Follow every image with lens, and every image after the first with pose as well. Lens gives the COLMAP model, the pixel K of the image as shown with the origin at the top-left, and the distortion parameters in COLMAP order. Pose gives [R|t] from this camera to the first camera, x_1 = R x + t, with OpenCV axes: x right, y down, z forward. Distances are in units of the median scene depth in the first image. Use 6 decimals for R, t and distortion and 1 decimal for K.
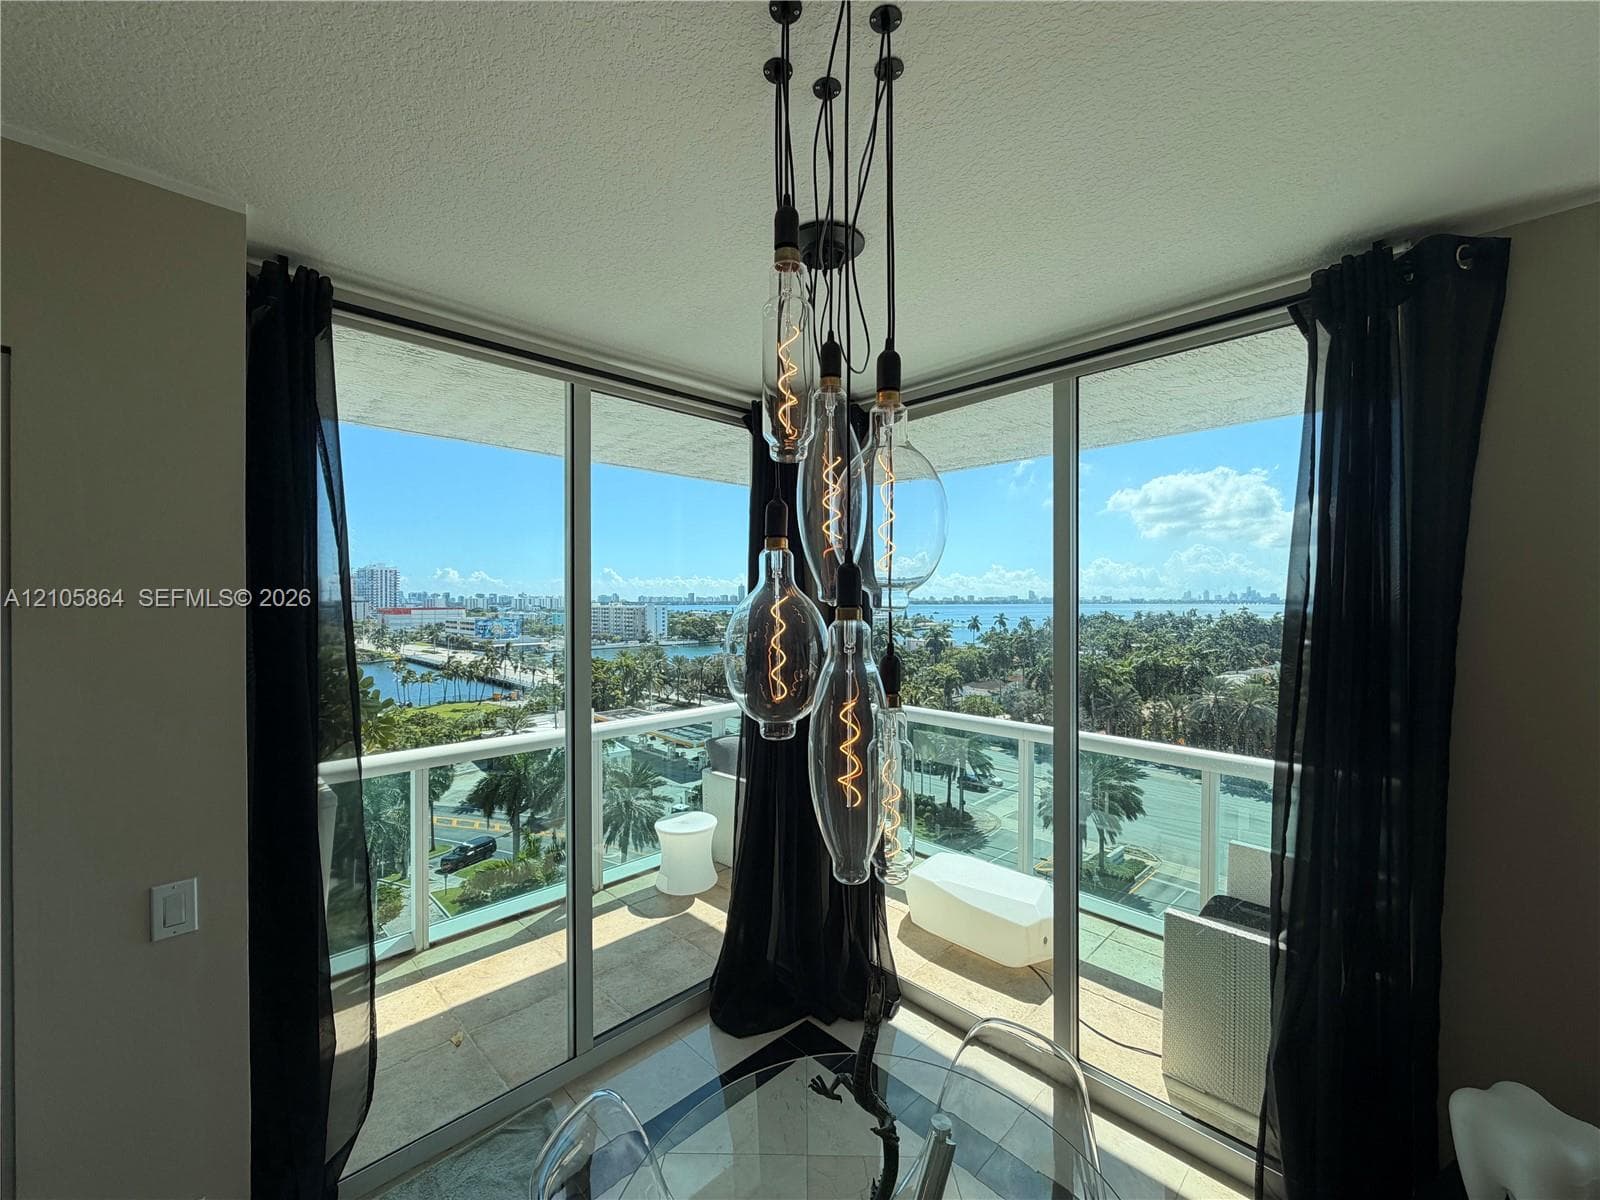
lens RADIAL K [[636.1, 0, 804.1], [0, 636.1, 603.9], [0, 0, 1]] dist [-0.002711, -0.000398]
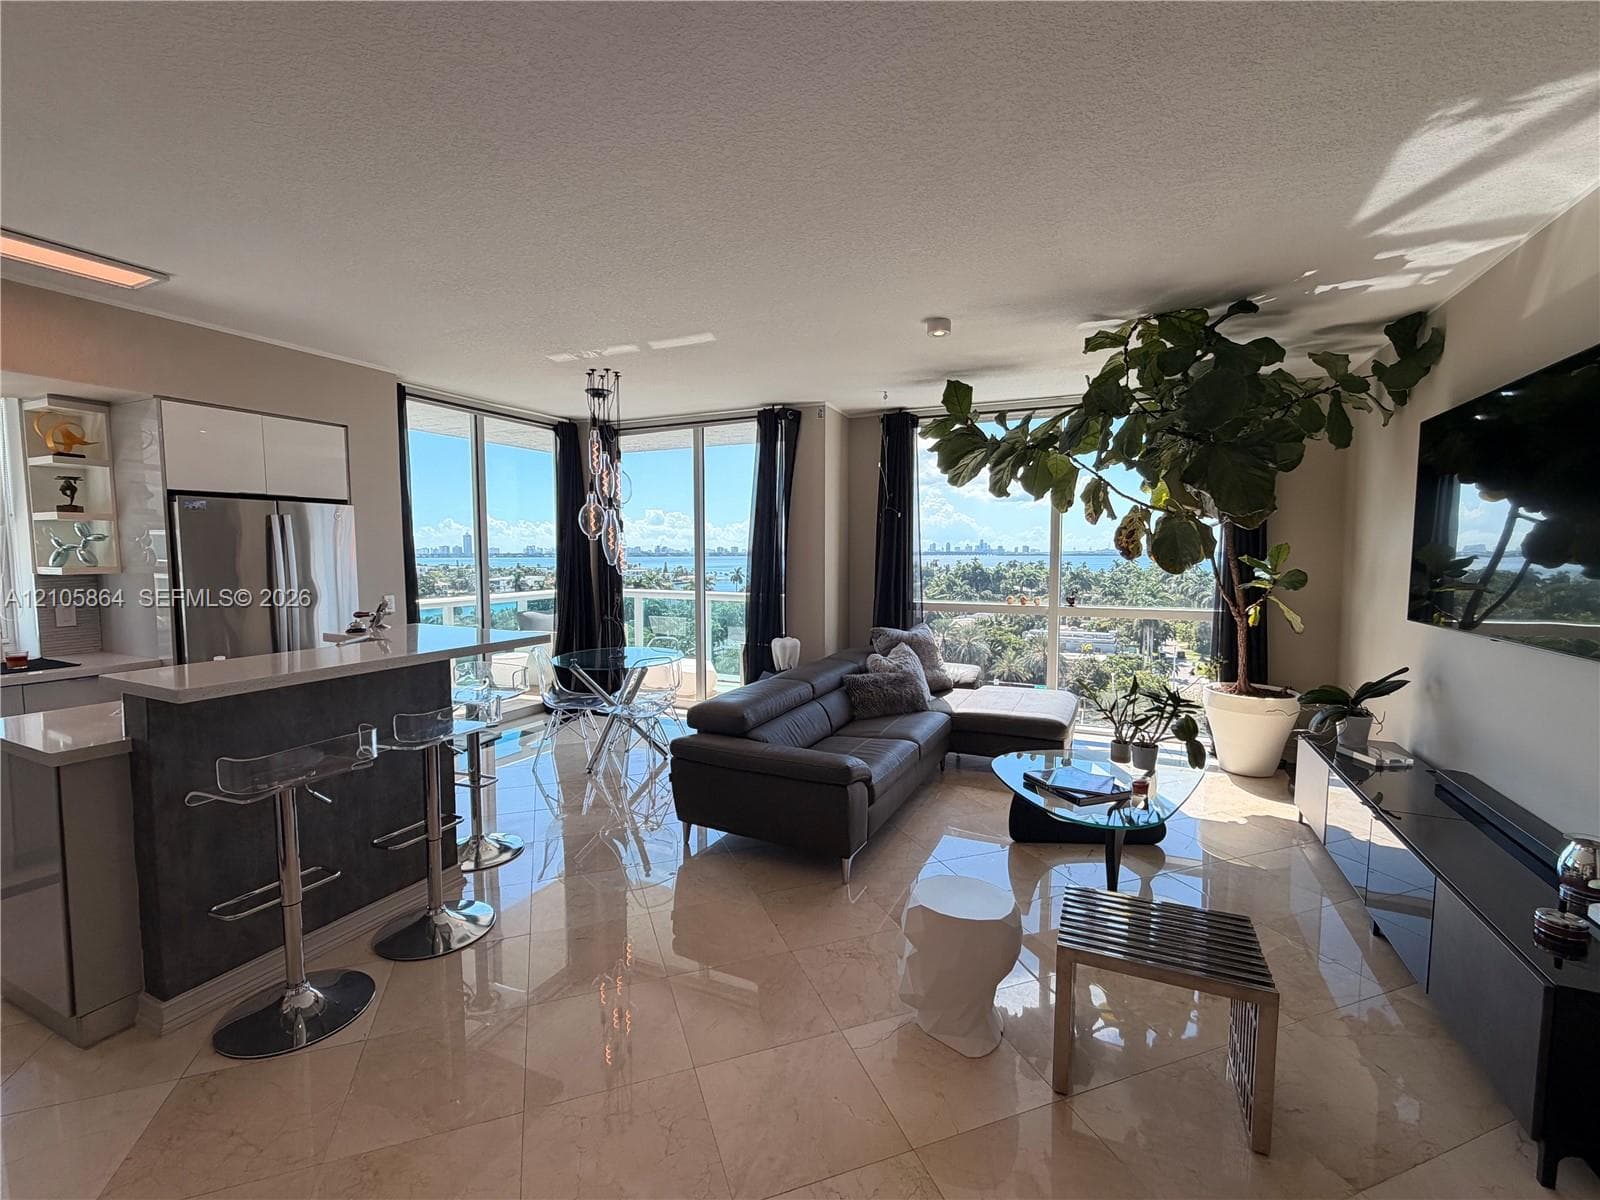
lens RADIAL K [[696.6, 0, 796.9], [0, 696.6, 602.6], [0, 0, 1]] dist [-0.000312, -0.000004]
pose [[0.941687, -0.022793, 0.335717, -0.029377], [0.000672, 0.997829, 0.065861, 0.029031], [-0.336489, -0.061795, 0.939658, -0.338036]]
